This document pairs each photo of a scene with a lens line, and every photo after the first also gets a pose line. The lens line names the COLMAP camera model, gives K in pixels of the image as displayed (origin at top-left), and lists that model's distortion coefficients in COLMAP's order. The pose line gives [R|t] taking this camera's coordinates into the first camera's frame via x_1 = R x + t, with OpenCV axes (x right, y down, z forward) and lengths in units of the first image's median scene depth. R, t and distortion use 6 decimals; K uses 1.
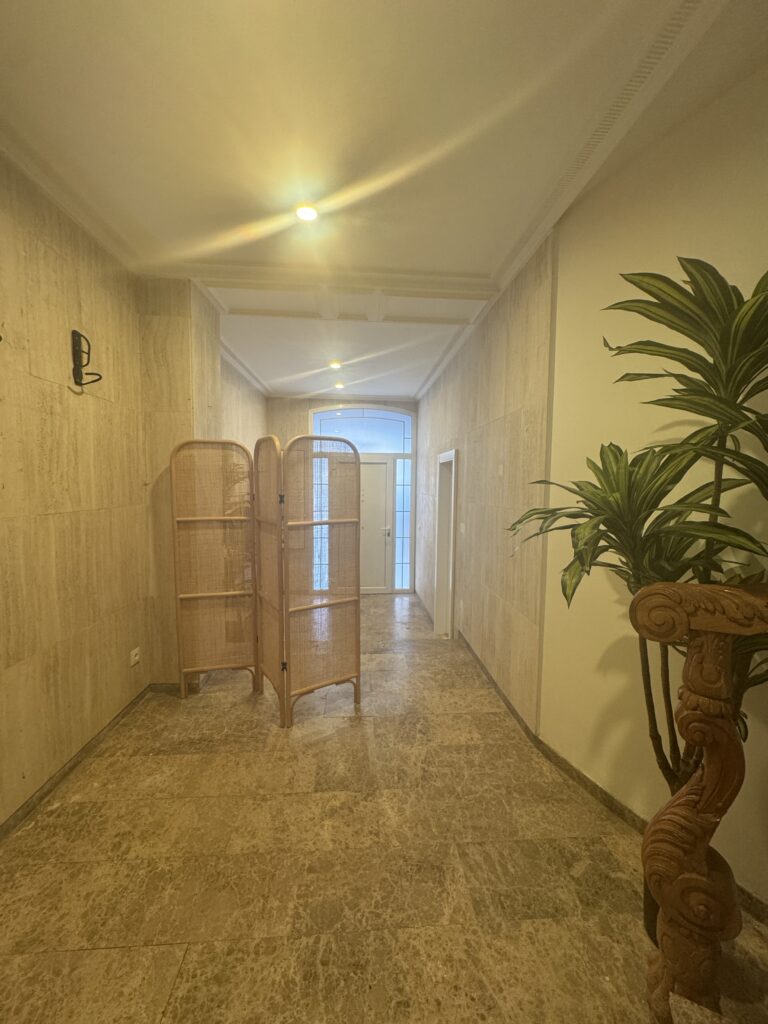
lens RADIAL K [[411.1, 0, 381.3], [0, 411.1, 510.5], [0, 0, 1]] dist [-0.005422, 0.001393]
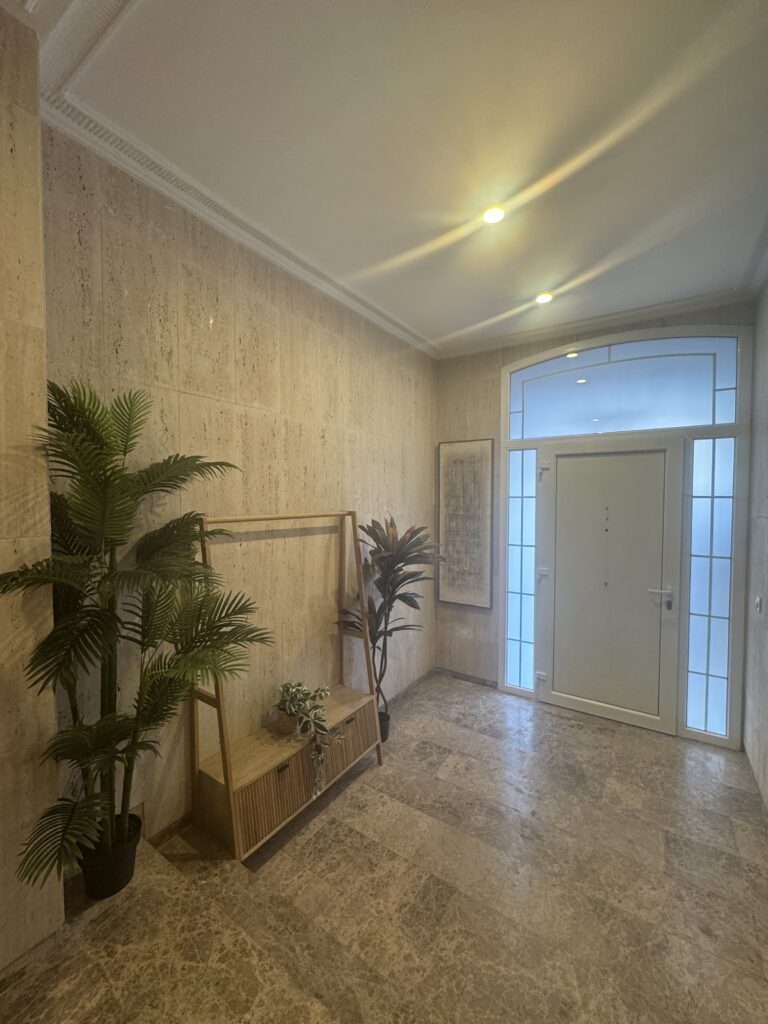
lens RADIAL K [[411.1, 0, 383.8], [0, 411.1, 511.5], [0, 0, 1]] dist [-0.005422, 0.001393]
pose [[0.793266, 0.009036, -0.608808, 0.145854], [-0.032236, 0.999111, -0.027174, -0.077823], [0.608021, 0.041182, 0.792852, 1.494999]]
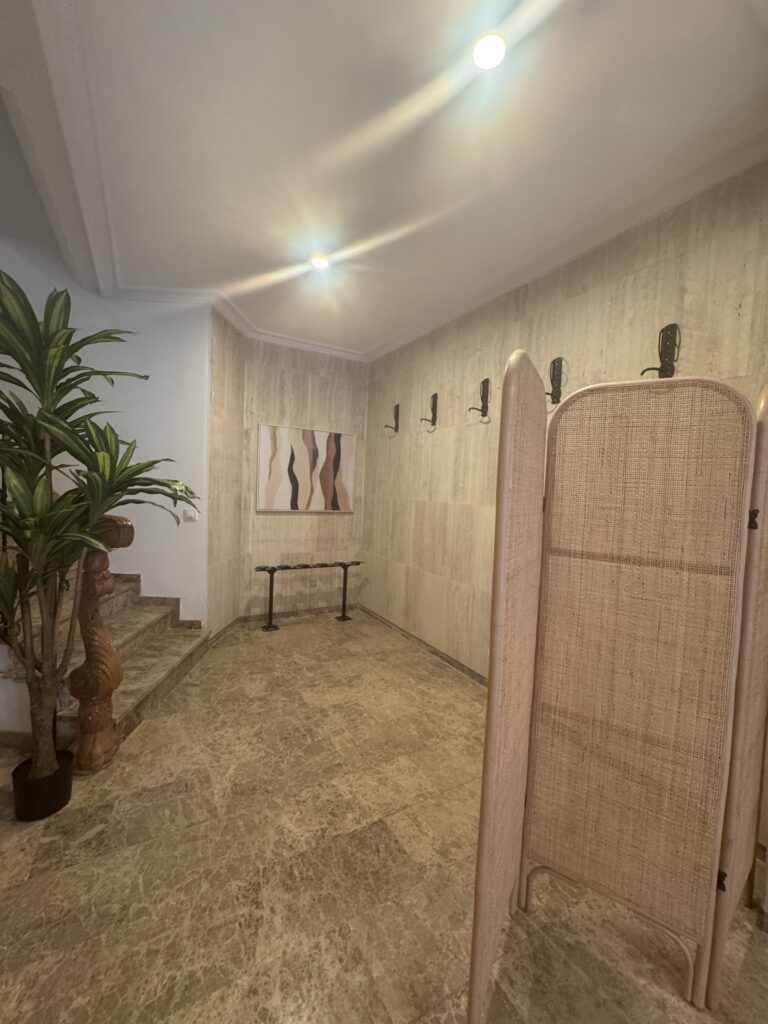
lens RADIAL K [[411.1, 0, 385.2], [0, 411.1, 509.5], [0, 0, 1]] dist [-0.005422, 0.001393]
pose [[-0.892551, -0.026093, -0.450191, 0.245912], [-0.084606, 0.990286, 0.110344, -0.077127], [0.442939, 0.136576, -0.886088, 1.676979]]
